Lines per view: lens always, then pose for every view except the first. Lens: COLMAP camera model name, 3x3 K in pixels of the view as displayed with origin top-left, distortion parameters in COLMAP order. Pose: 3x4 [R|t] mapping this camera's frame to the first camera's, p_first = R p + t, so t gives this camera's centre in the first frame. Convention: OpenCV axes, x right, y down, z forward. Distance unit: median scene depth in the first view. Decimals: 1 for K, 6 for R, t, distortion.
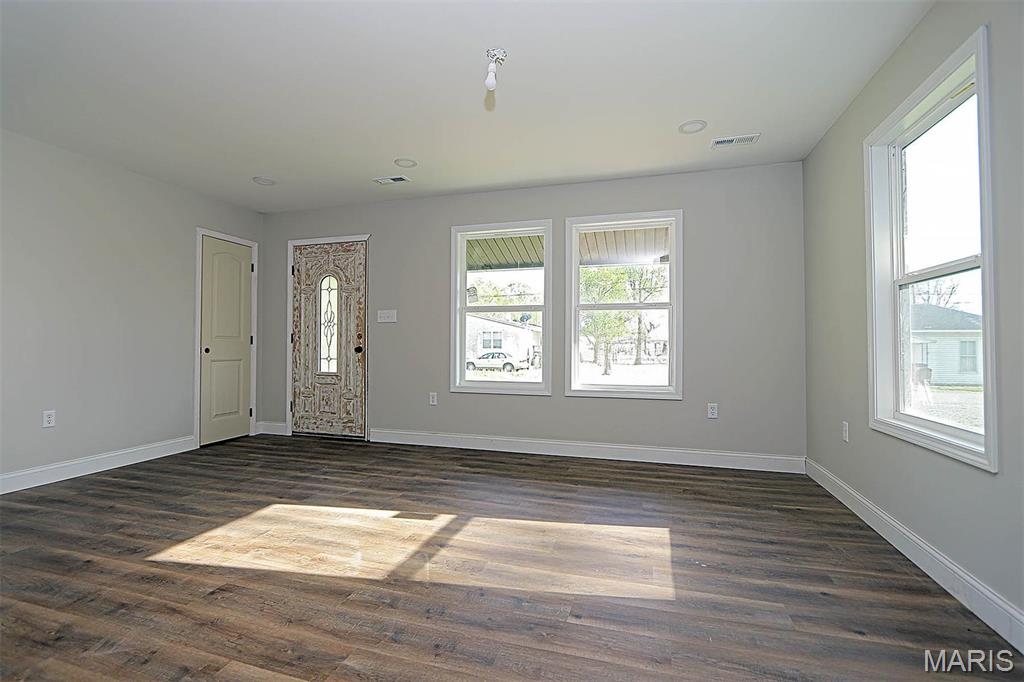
lens RADIAL K [[467.7, 0, 511.0], [0, 467.7, 324.7], [0, 0, 1]] dist [-0.009180, 0.000415]
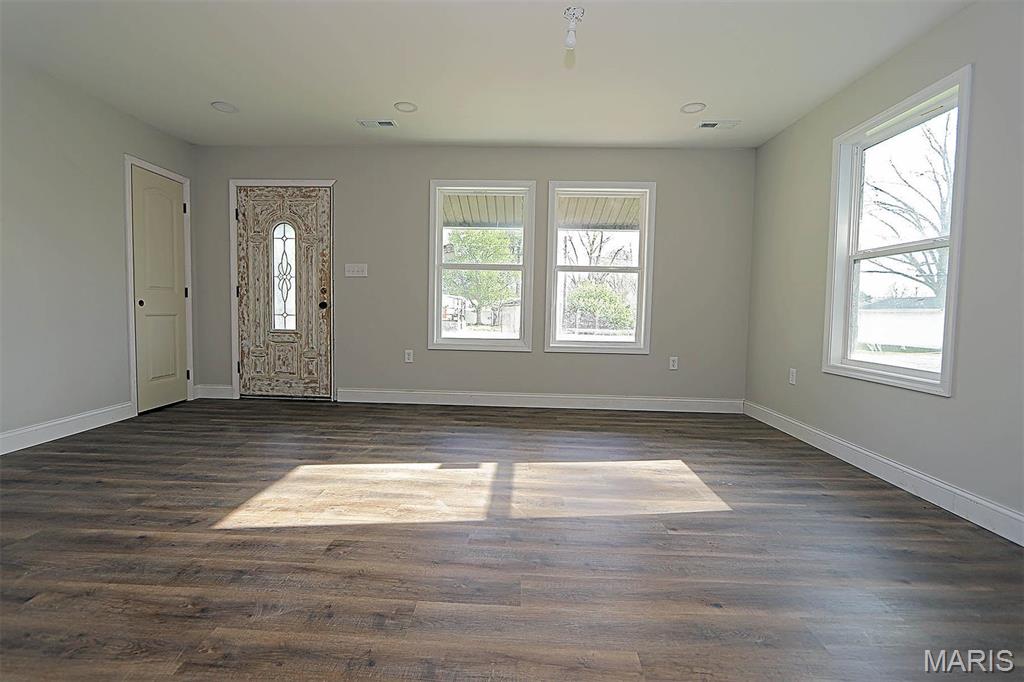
lens RADIAL K [[467.7, 0, 511.0], [0, 467.7, 324.7], [0, 0, 1]] dist [-0.009180, 0.000415]
pose [[0.965815, 0.006777, 0.259144, -0.329558], [-0.027481, 0.996702, 0.076353, 0.016747], [-0.257772, -0.080864, 0.962816, 0.004578]]
